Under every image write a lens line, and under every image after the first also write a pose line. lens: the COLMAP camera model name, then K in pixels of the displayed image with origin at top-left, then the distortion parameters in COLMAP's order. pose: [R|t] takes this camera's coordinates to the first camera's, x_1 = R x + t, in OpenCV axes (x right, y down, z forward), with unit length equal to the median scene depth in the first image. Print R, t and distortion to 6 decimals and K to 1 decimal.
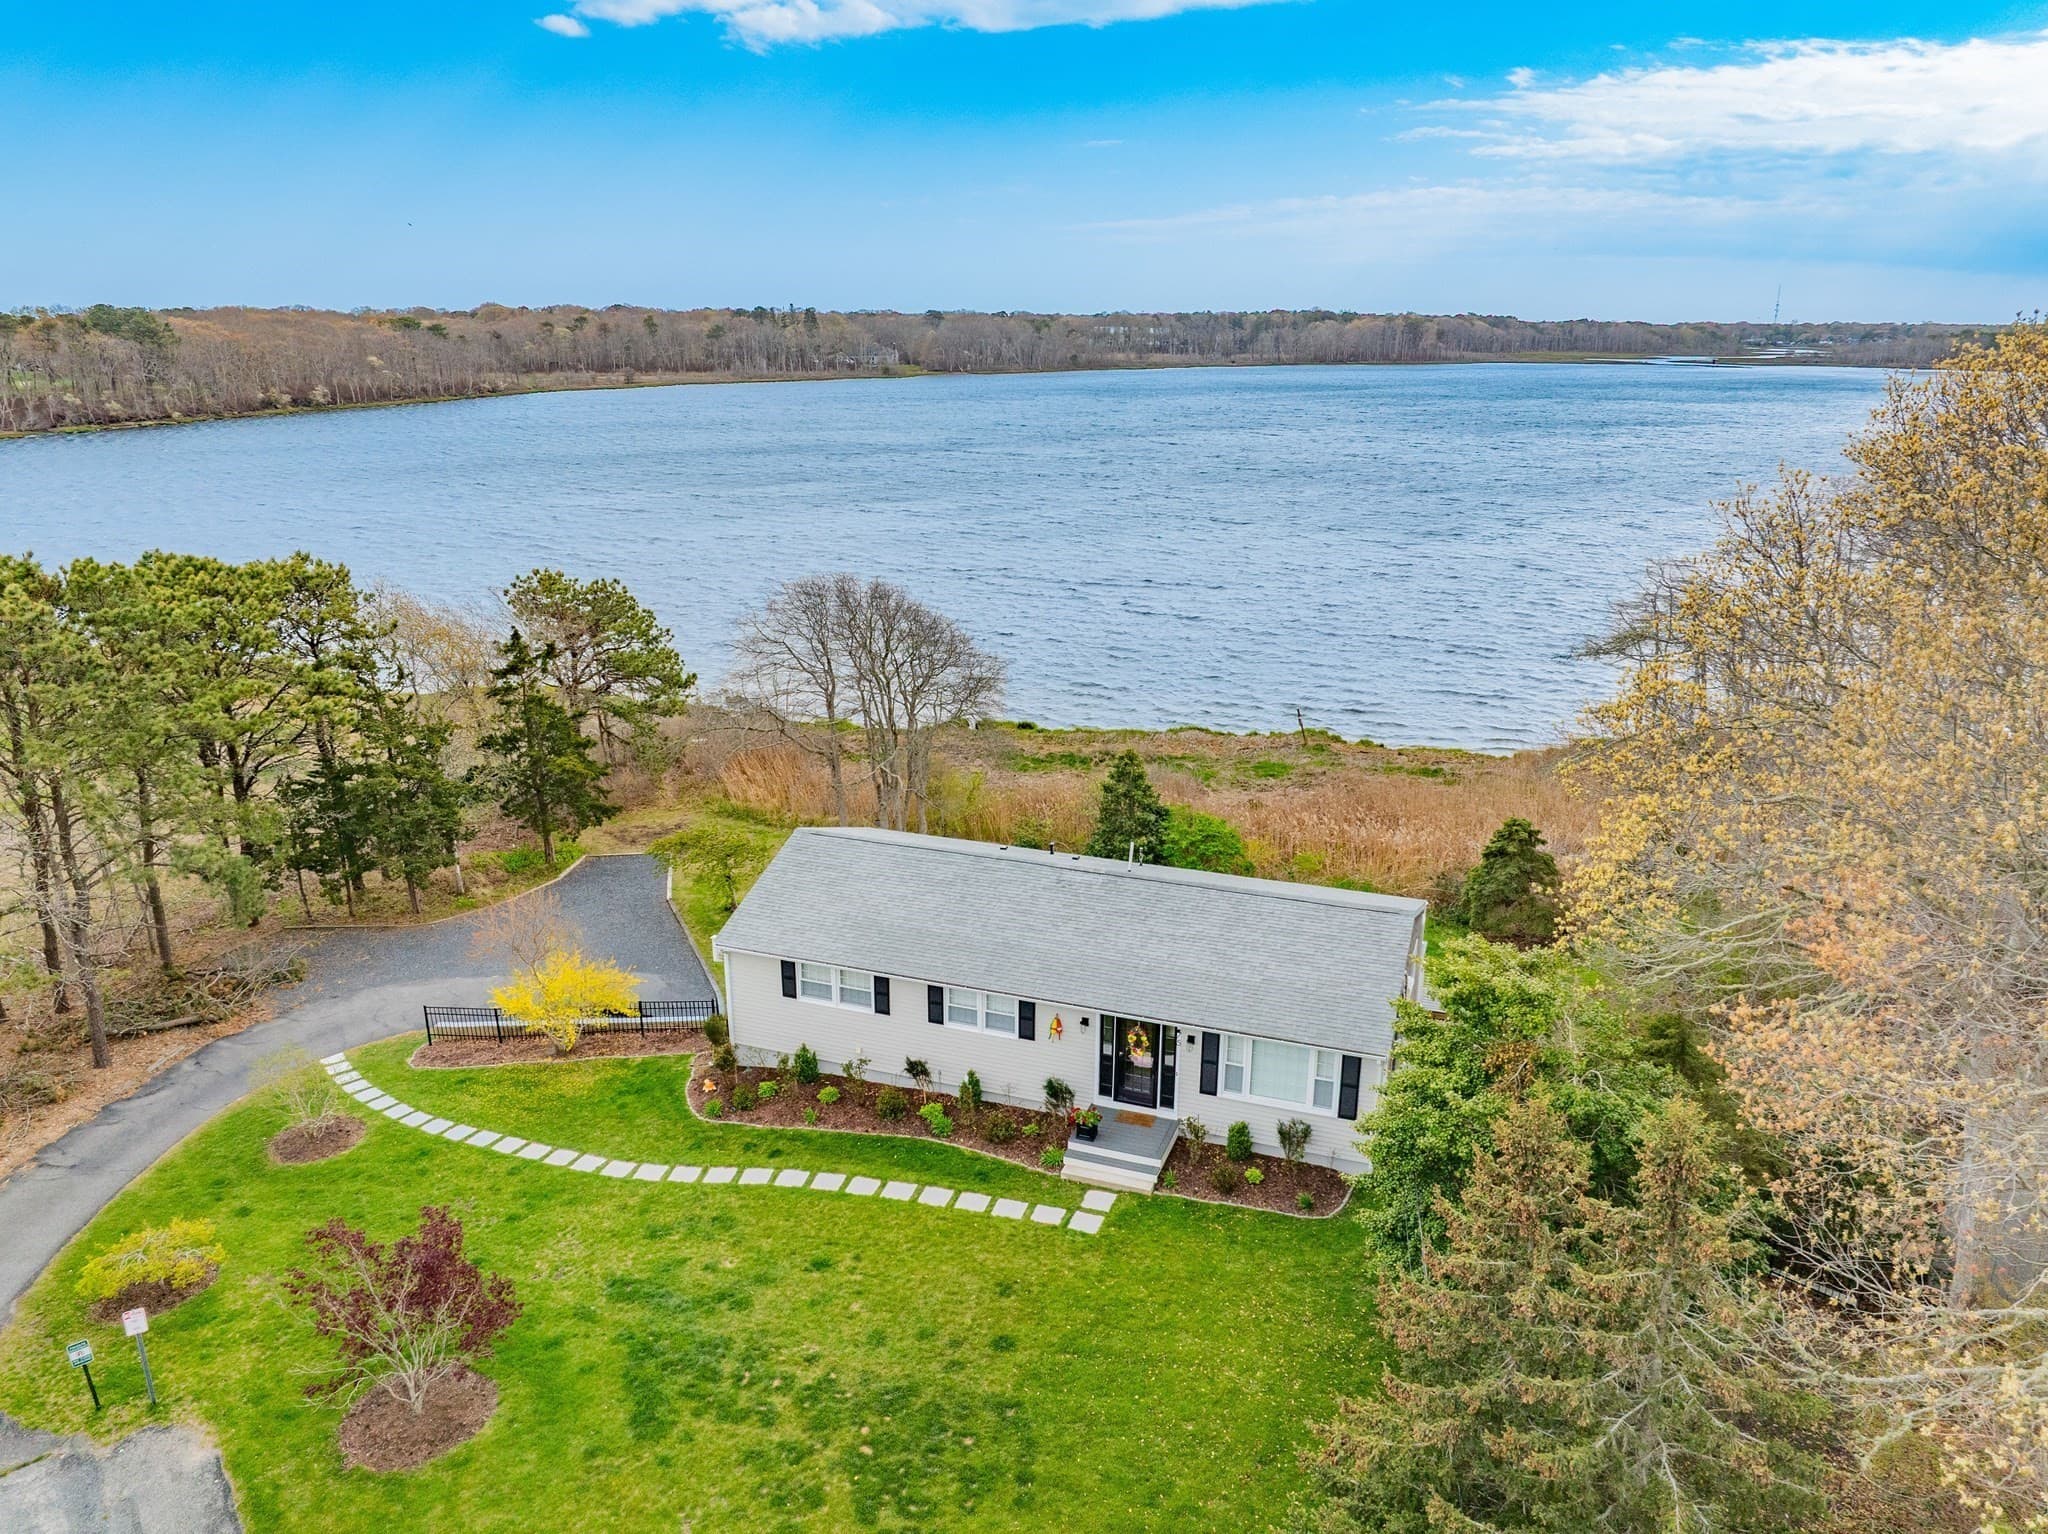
lens RADIAL K [[1442.5, 0, 1019.7], [0, 1442.5, 784.0], [0, 0, 1]] dist [-0.034002, 0.008734]
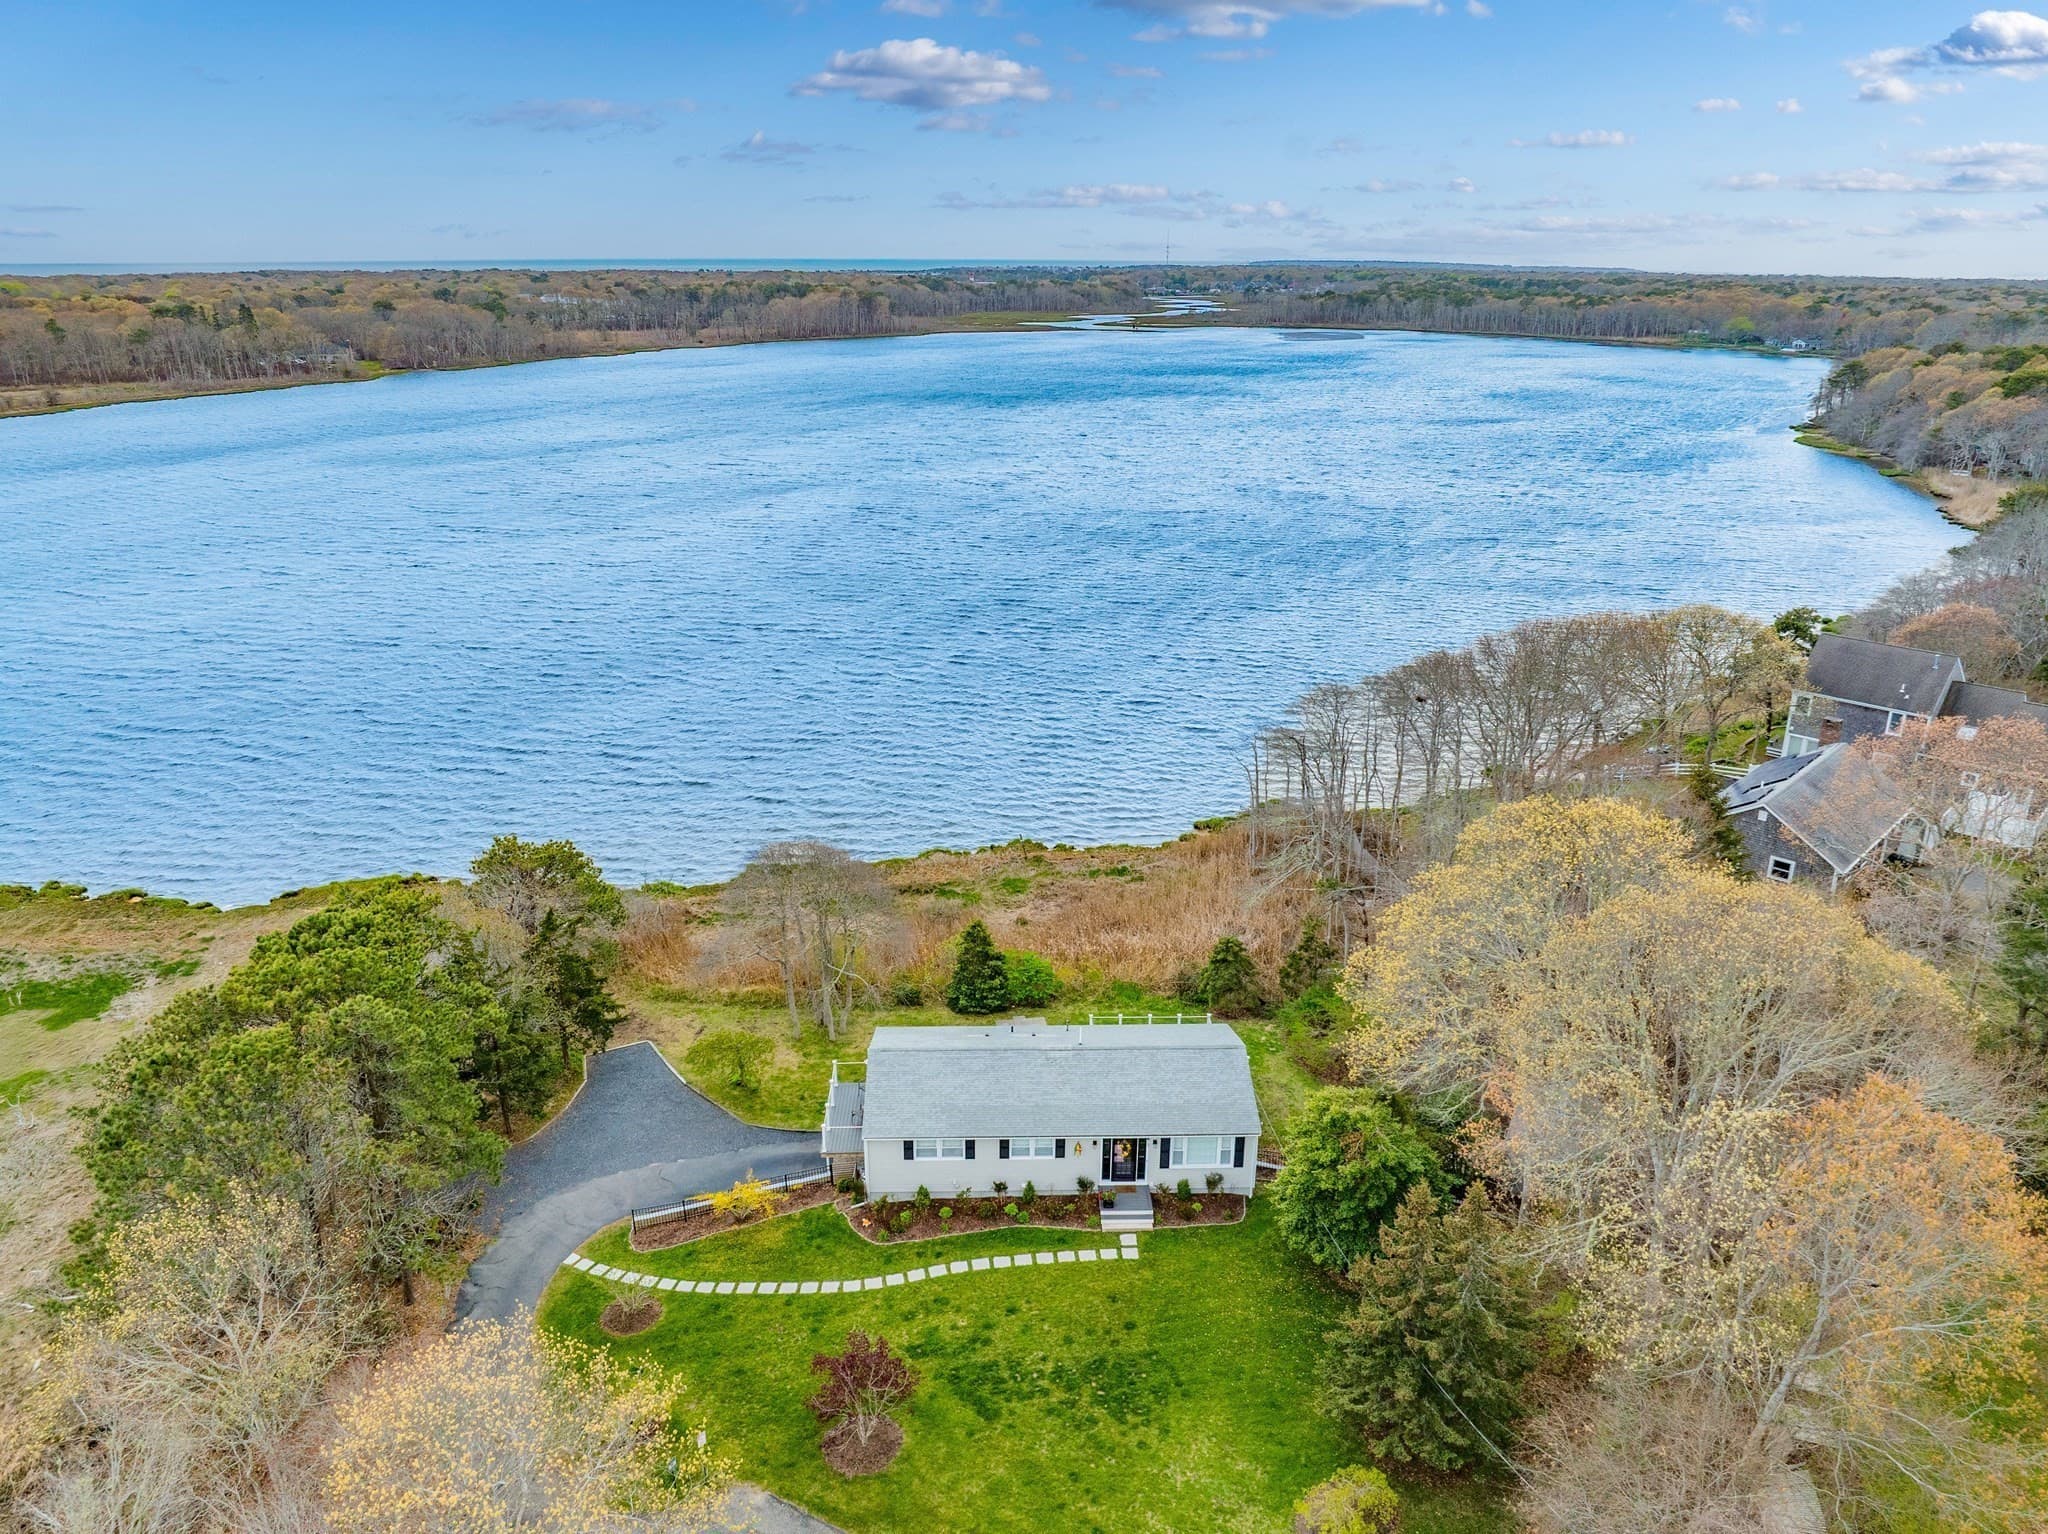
lens RADIAL K [[1442.5, 0, 1022.4], [0, 1442.5, 776.9], [0, 0, 1]] dist [-0.034002, 0.008734]
pose [[0.929988, -0.124377, 0.345909, -0.591277], [0.112318, 0.992161, 0.054778, -0.389204], [-0.350010, -0.012091, 0.936668, -0.634764]]
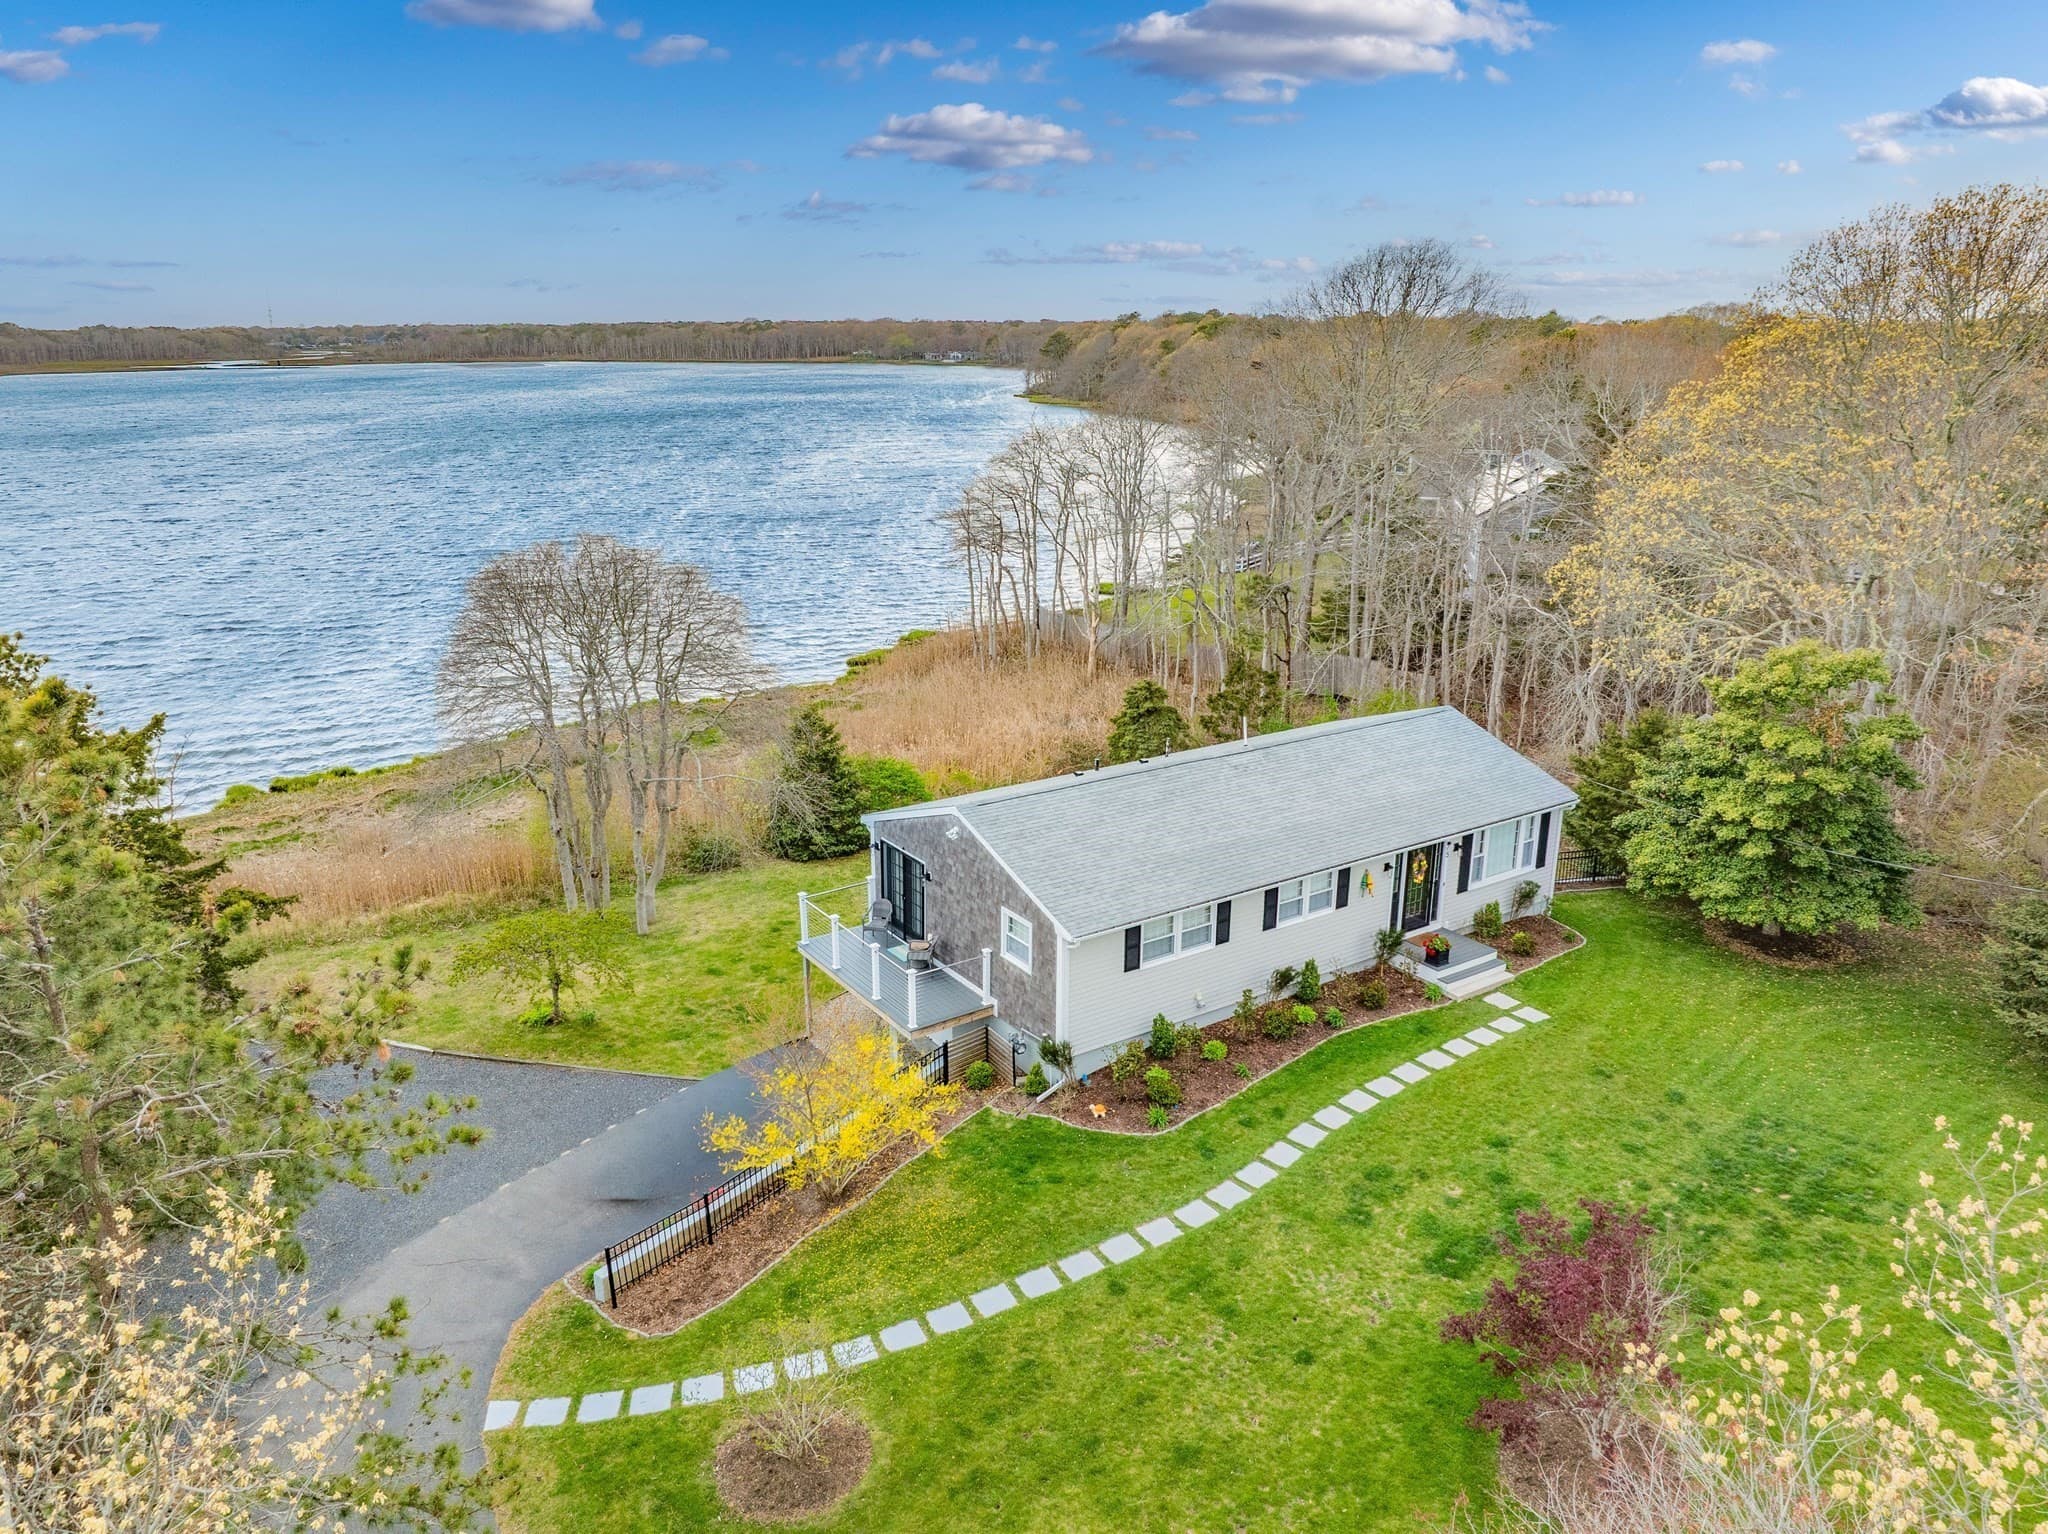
lens RADIAL K [[1442.5, 0, 1024.8], [0, 1442.5, 758.9], [0, 0, 1]] dist [-0.034002, 0.008734]
pose [[0.584695, -0.232426, 0.777245, -0.879917], [0.248482, 0.963341, 0.101151, -0.078781], [-0.772262, 0.133989, 0.621014, 0.532549]]
